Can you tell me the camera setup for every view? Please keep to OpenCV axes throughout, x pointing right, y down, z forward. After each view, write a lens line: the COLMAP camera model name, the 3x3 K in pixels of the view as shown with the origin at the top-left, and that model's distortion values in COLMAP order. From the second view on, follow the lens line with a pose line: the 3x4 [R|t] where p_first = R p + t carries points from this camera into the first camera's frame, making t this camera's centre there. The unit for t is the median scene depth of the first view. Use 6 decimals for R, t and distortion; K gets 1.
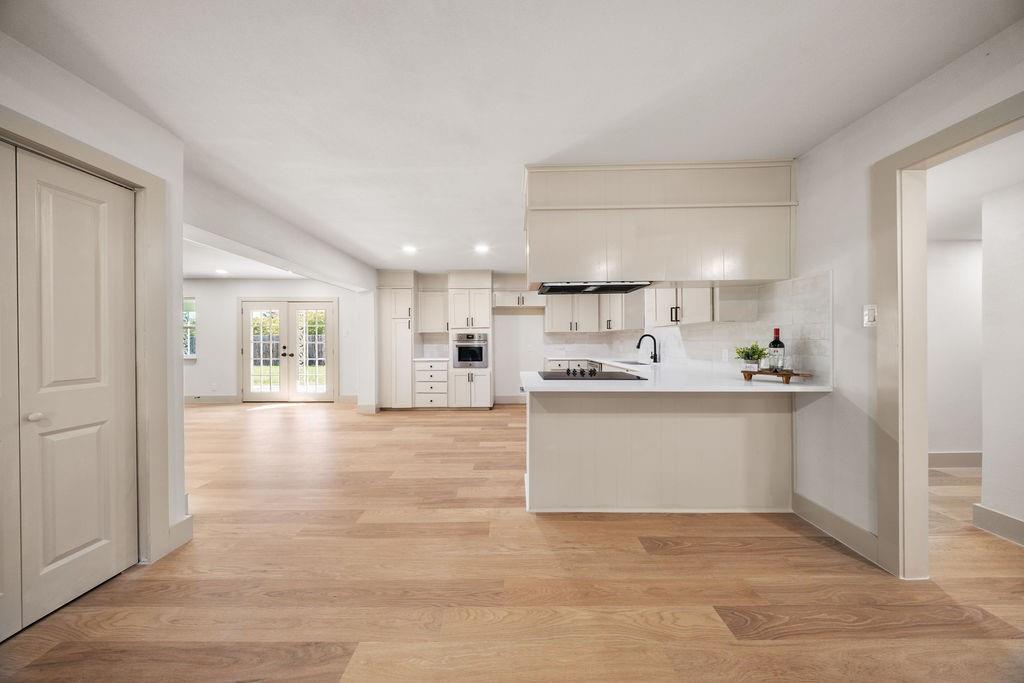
lens RADIAL K [[298.7, 0, 508.0], [0, 298.7, 342.1], [0, 0, 1]] dist [0.000047, -0.000021]
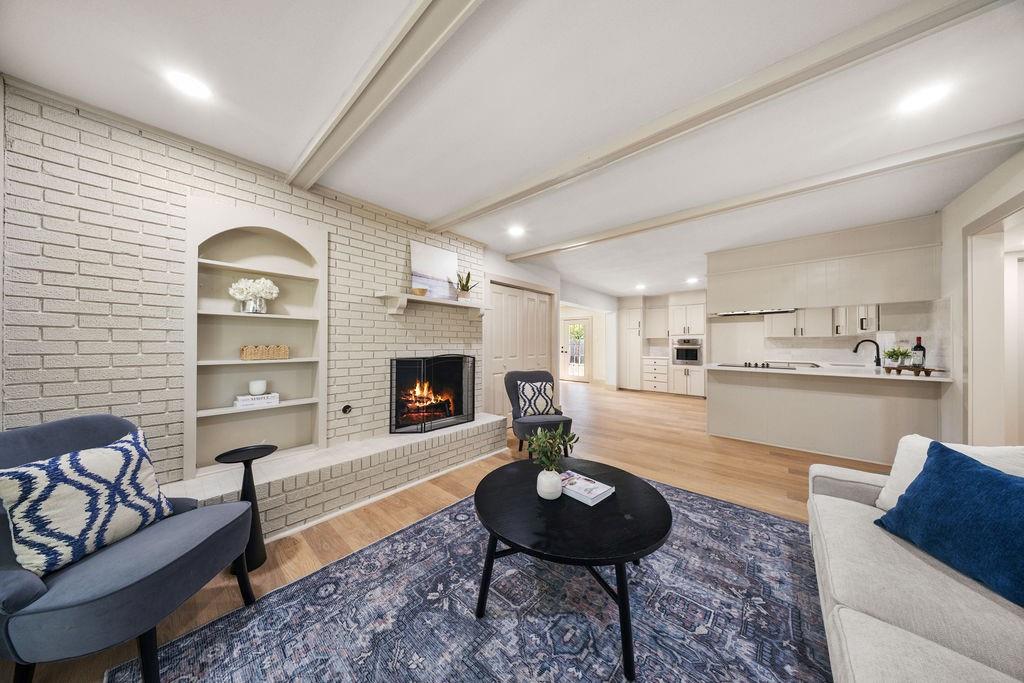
lens RADIAL K [[301.6, 0, 510.0], [0, 301.6, 343.3], [0, 0, 1]] dist [0.000093, -0.000017]
pose [[0.756318, 0.005397, -0.654182, 0.156650], [-0.009723, 0.999948, -0.002991, 0.002715], [0.654132, 0.008623, 0.756331, -0.527211]]
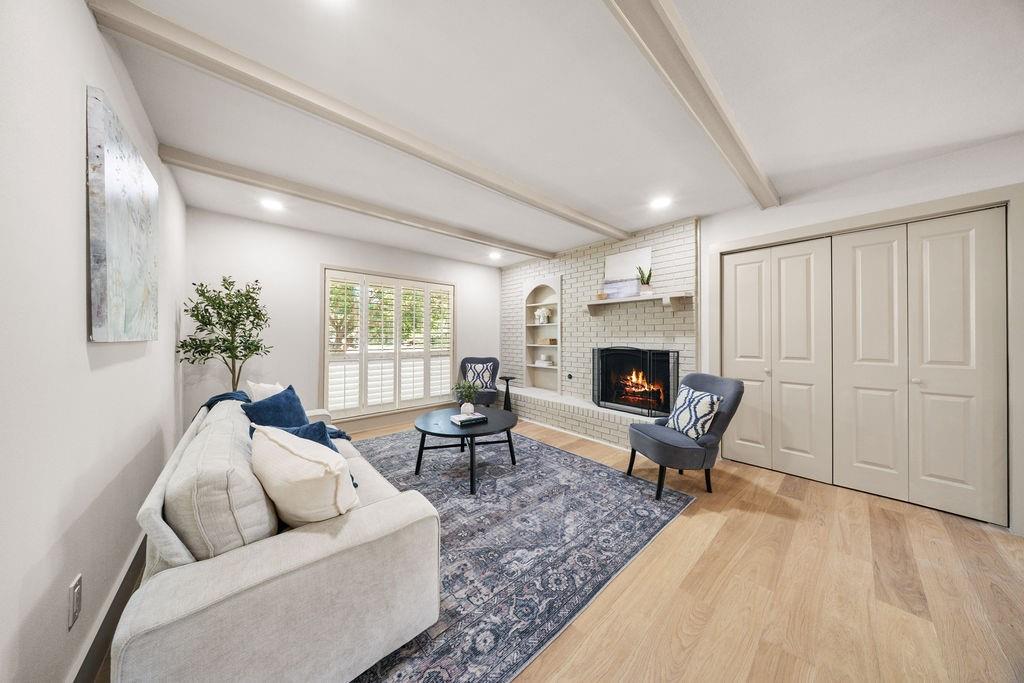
lens RADIAL K [[303.1, 0, 509.2], [0, 303.1, 332.8], [0, 0, 1]] dist [-0.000361, -0.000051]
pose [[-0.743953, -0.004765, -0.668215, 0.313723], [0.001260, 0.999963, -0.008533, -0.000587], [0.668230, -0.007190, -0.743920, 0.191805]]
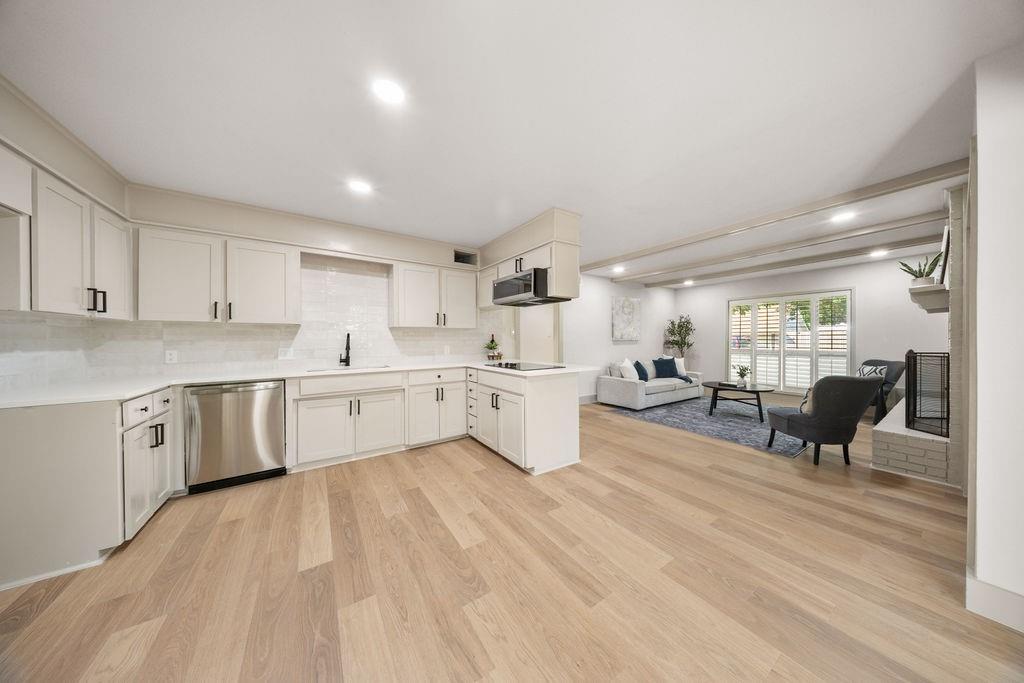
lens RADIAL K [[298.8, 0, 514.8], [0, 298.8, 339.9], [0, 0, 1]] dist [0.000091, -0.000045]
pose [[-0.566618, 0.005284, 0.823964, -0.377853], [0.008980, 0.999960, -0.000237, -0.001615], [-0.823932, 0.007265, -0.566643, 0.844920]]
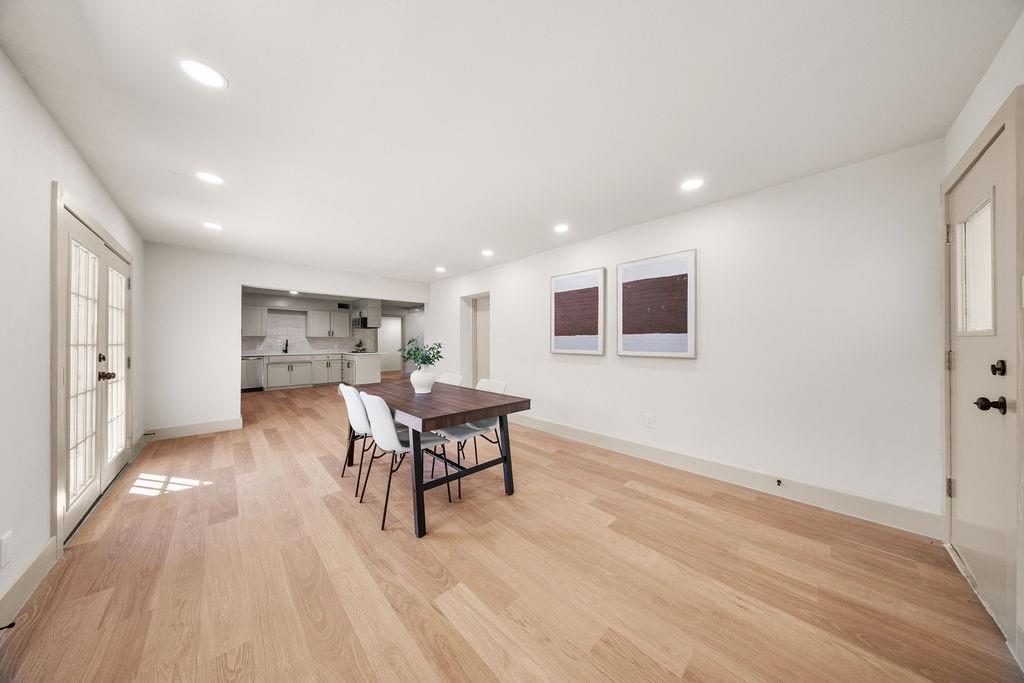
lens RADIAL K [[298.8, 0, 514.8], [0, 298.8, 339.9], [0, 0, 1]] dist [0.000091, -0.000045]
pose [[-0.704696, 0.011294, 0.709420, -1.623718], [0.008727, 0.999936, -0.007250, 0.003751], [-0.709456, 0.001082, -0.704749, 1.036084]]
